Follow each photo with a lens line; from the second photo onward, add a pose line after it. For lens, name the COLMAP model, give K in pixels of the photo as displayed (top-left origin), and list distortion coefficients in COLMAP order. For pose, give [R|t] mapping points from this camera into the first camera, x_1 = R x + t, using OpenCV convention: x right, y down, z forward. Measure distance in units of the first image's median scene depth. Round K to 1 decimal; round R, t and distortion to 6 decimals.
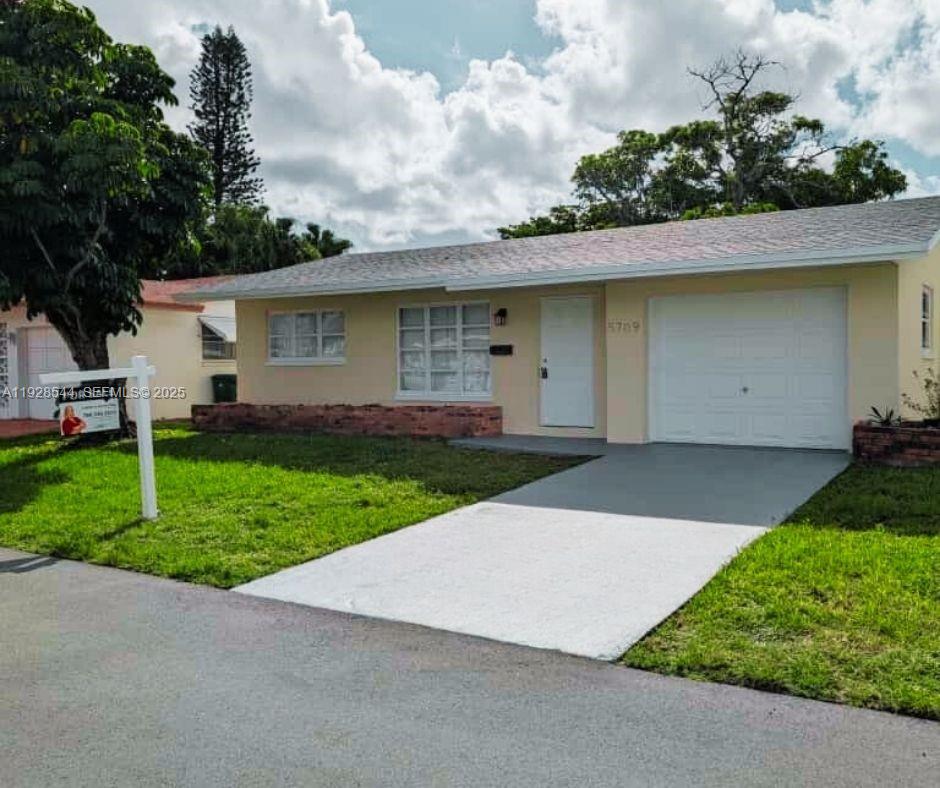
lens RADIAL K [[1030.7, 0, 470.0], [0, 1030.7, 394.0], [0, 0, 1]] dist [0.037433, -0.005303]
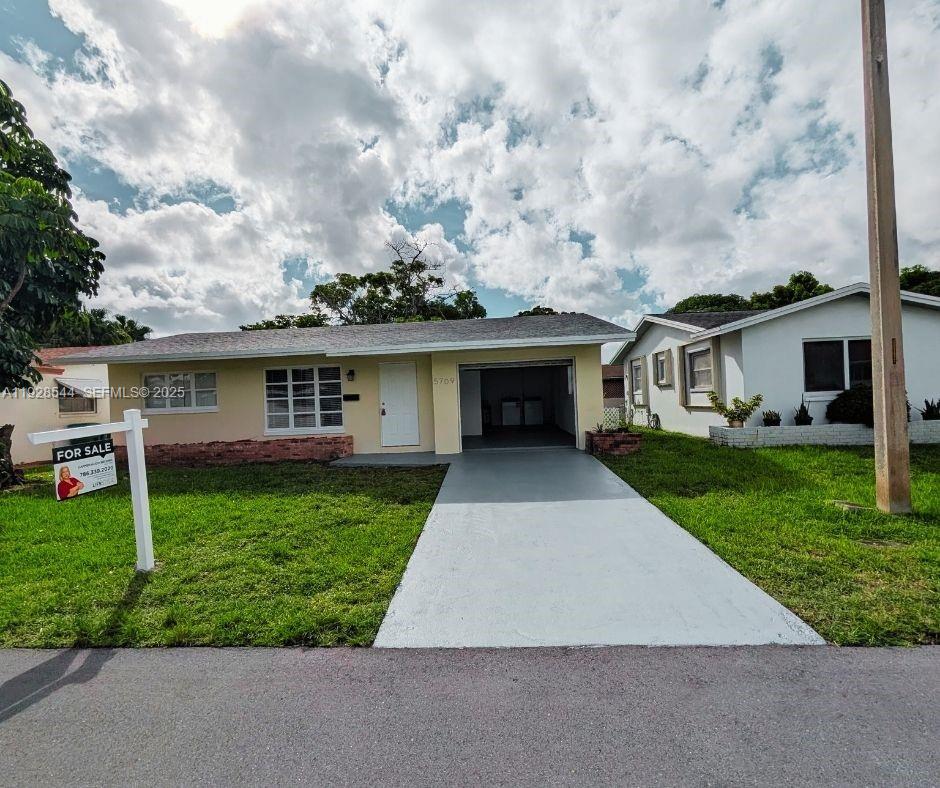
lens RADIAL K [[507.0, 0, 470.0], [0, 507.0, 394.0], [0, 0, 1]] dist [-0.000218, 0.000381]
pose [[0.846587, -0.019753, 0.531883, -0.190460], [0.046742, 0.998209, -0.037326, -0.011120], [-0.530194, 0.056461, 0.845995, 0.254941]]
